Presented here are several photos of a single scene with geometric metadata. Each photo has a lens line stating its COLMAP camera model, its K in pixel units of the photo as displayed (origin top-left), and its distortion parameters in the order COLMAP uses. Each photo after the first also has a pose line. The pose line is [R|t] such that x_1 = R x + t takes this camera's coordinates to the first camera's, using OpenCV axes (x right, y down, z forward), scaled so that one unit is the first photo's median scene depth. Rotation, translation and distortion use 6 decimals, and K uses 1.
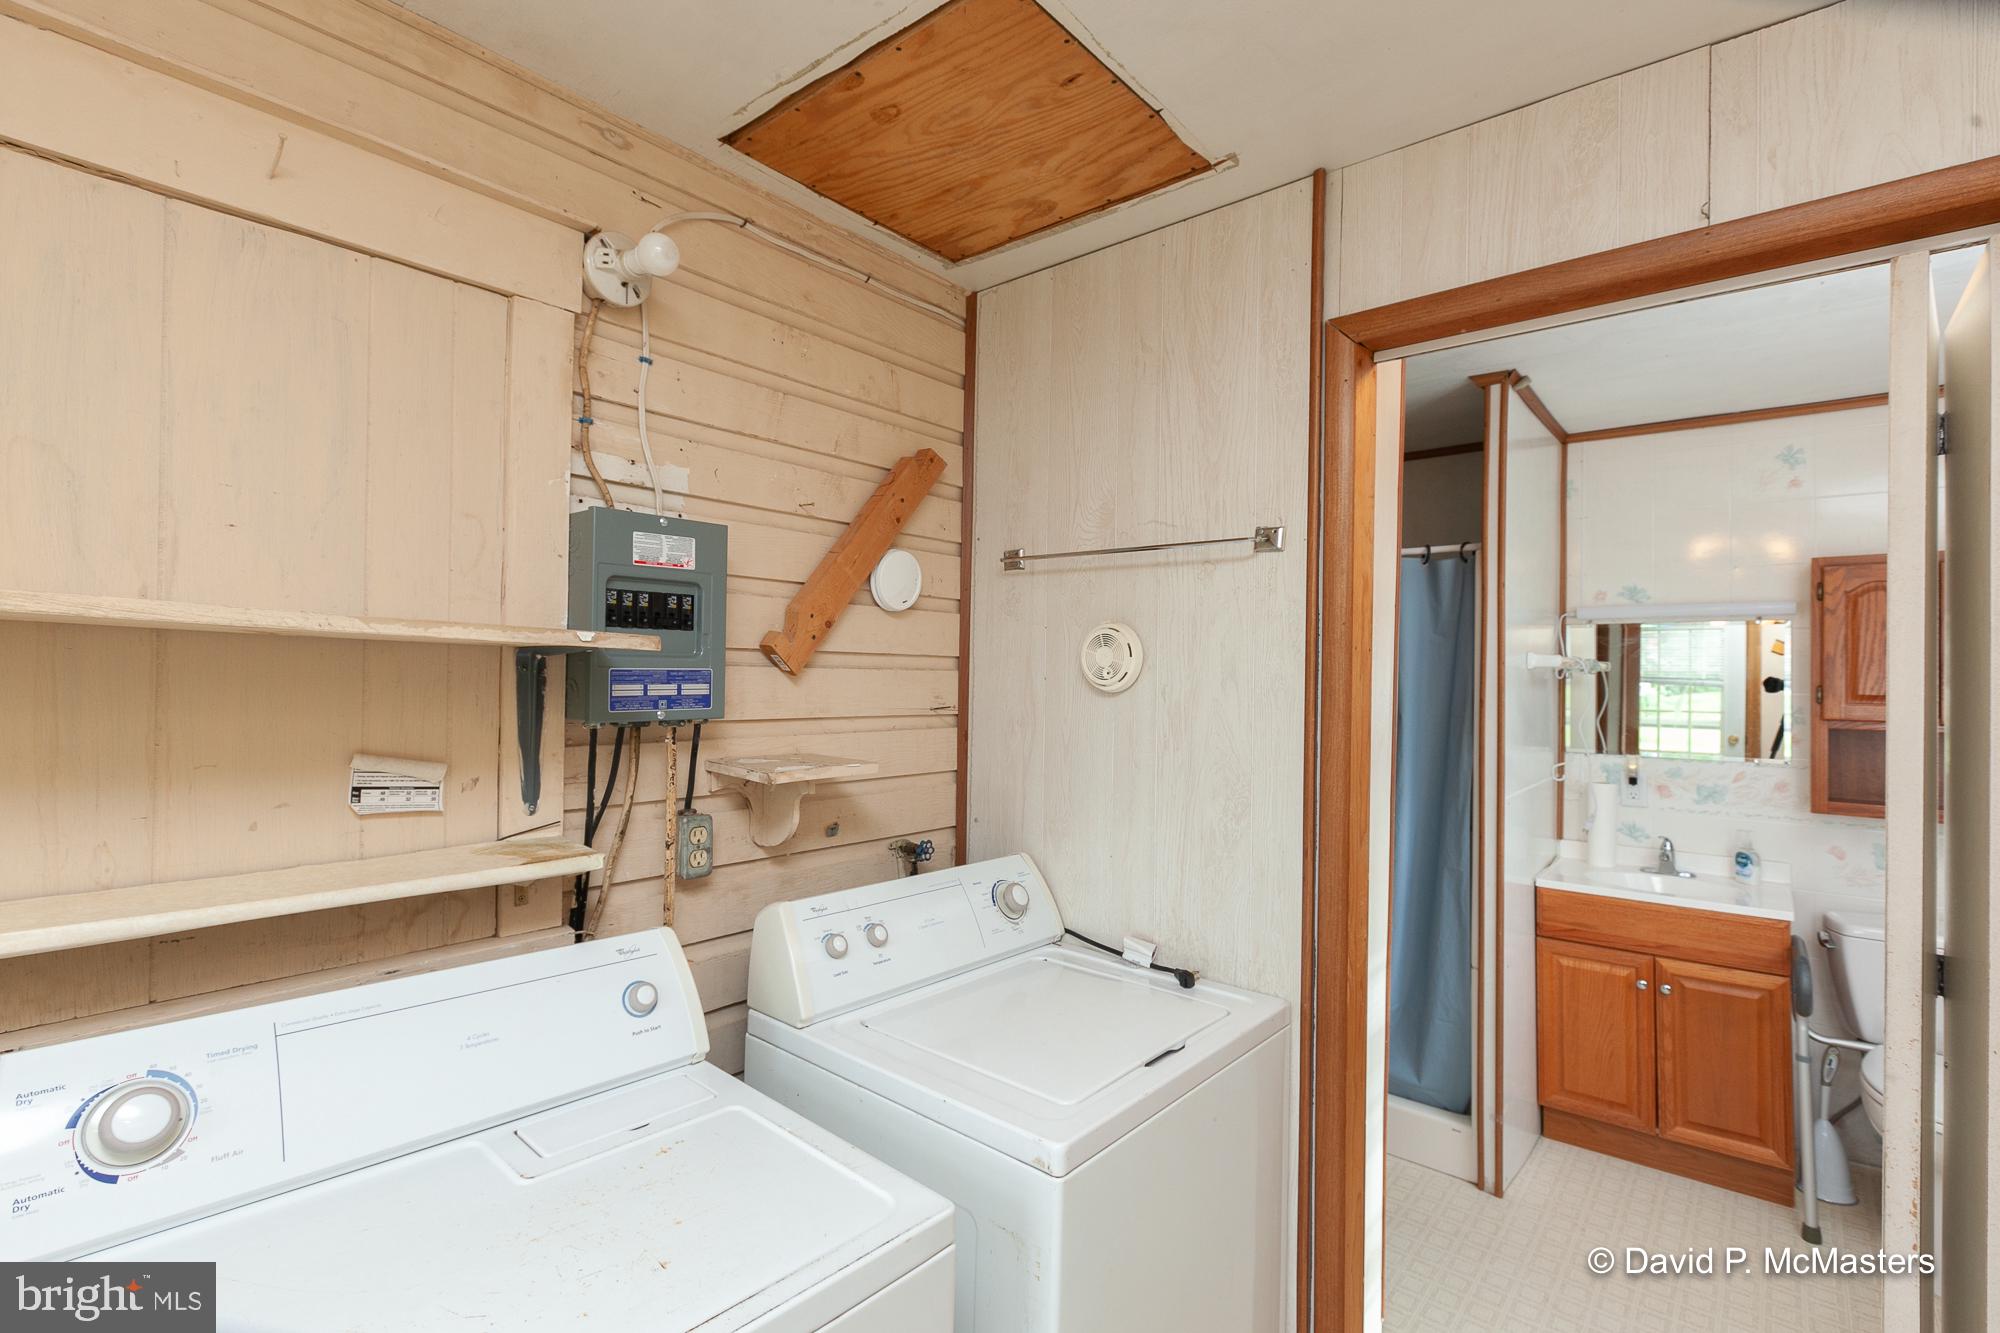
lens RADIAL K [[909.4, 0, 984.7], [0, 909.4, 666.4], [0, 0, 1]] dist [0.004722, -0.000791]
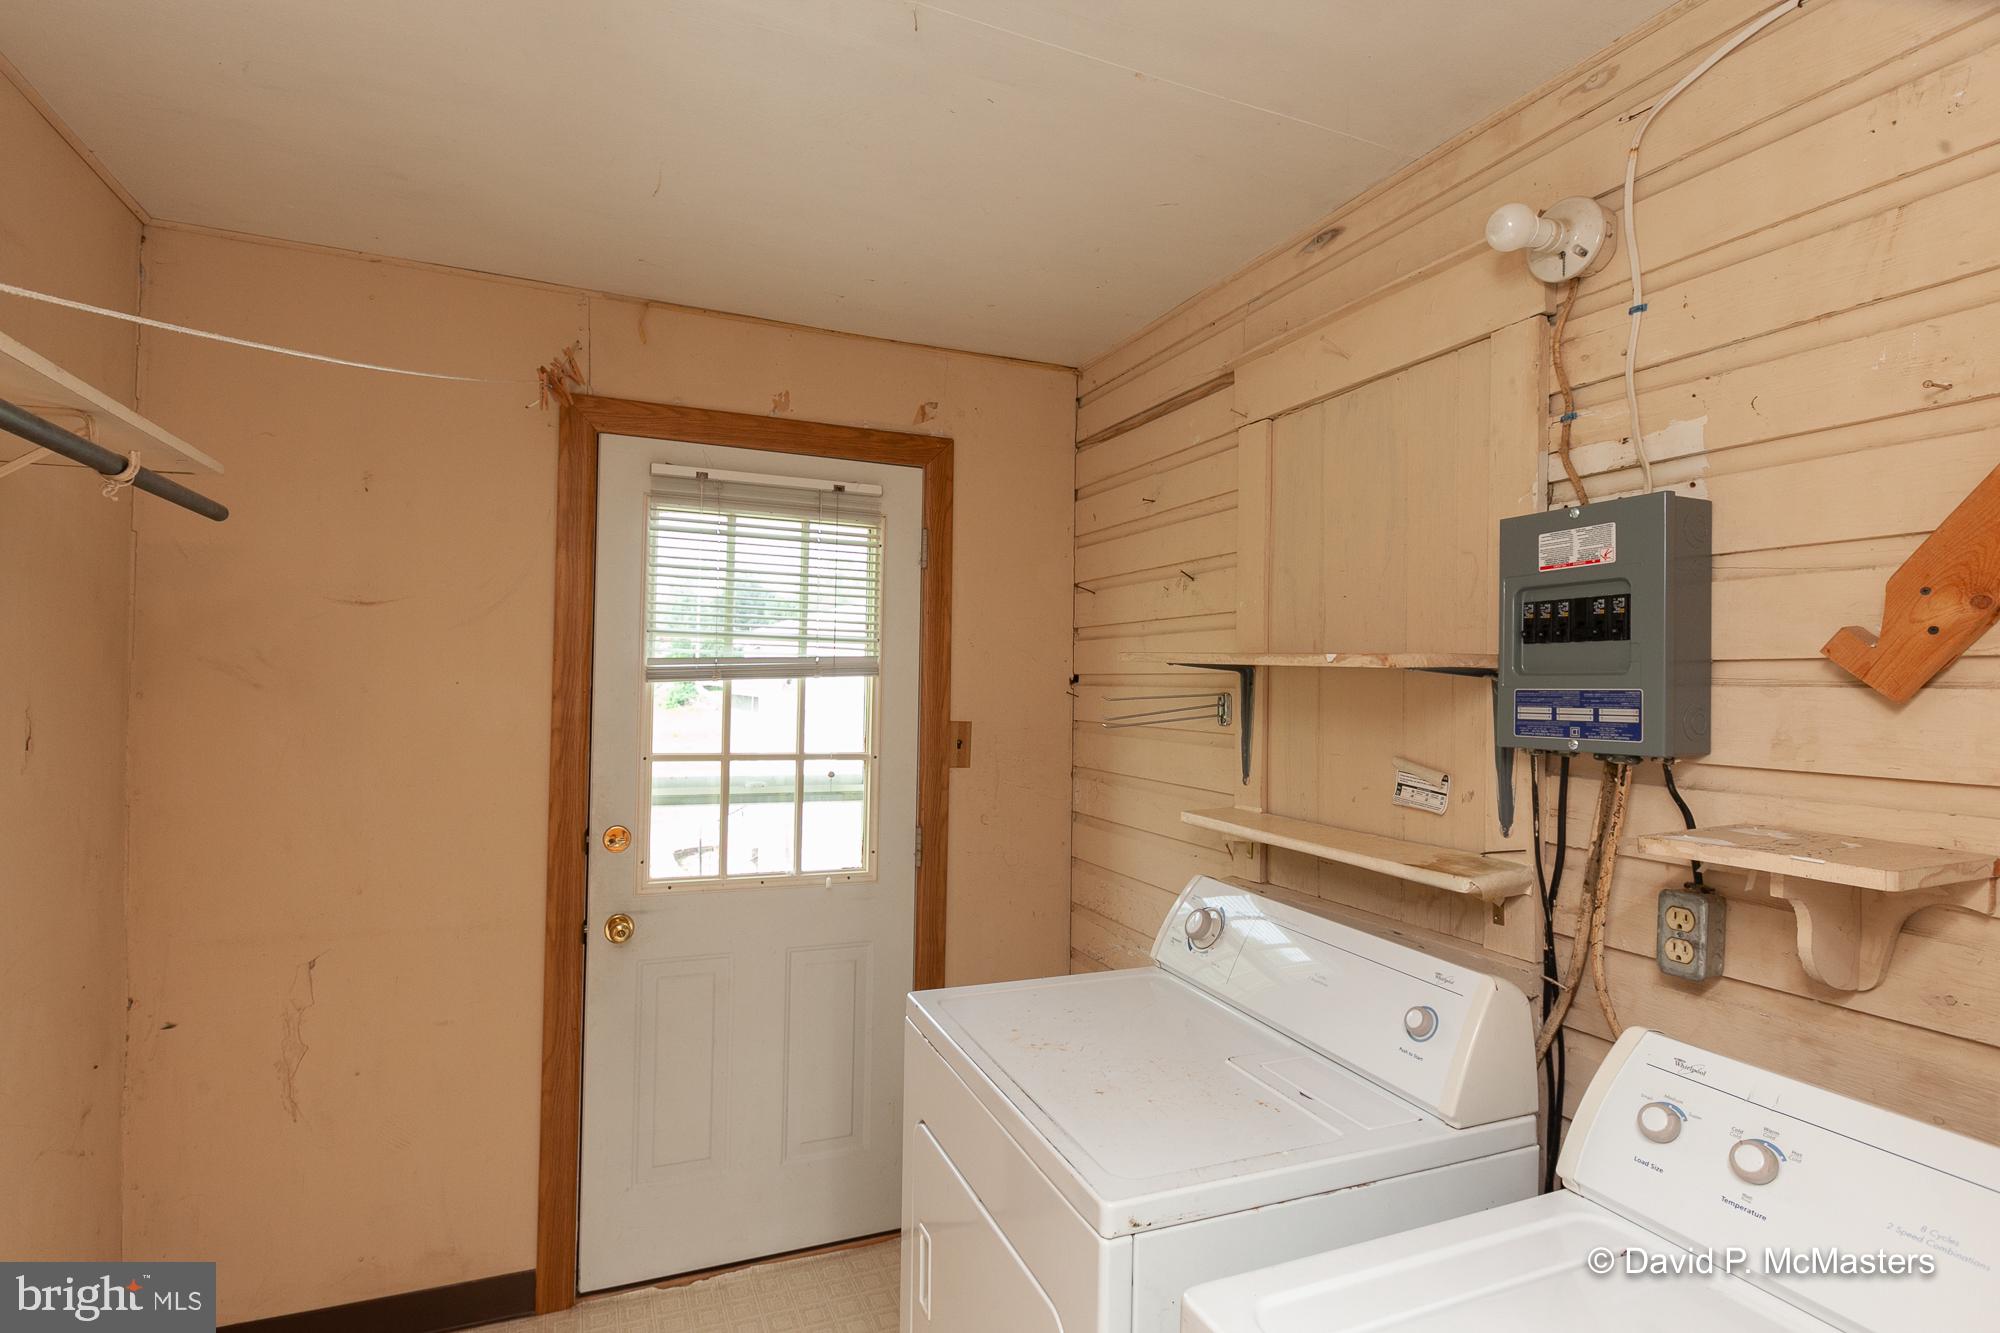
lens RADIAL K [[964.2, 0, 991.6], [0, 964.2, 680.4], [0, 0, 1]] dist [0.002851, -0.002768]
pose [[-0.423525, -0.027536, -0.905466, 0.666513], [-0.017635, 0.999599, -0.022150, 0.023372], [0.905713, 0.006587, -0.423841, 0.885229]]
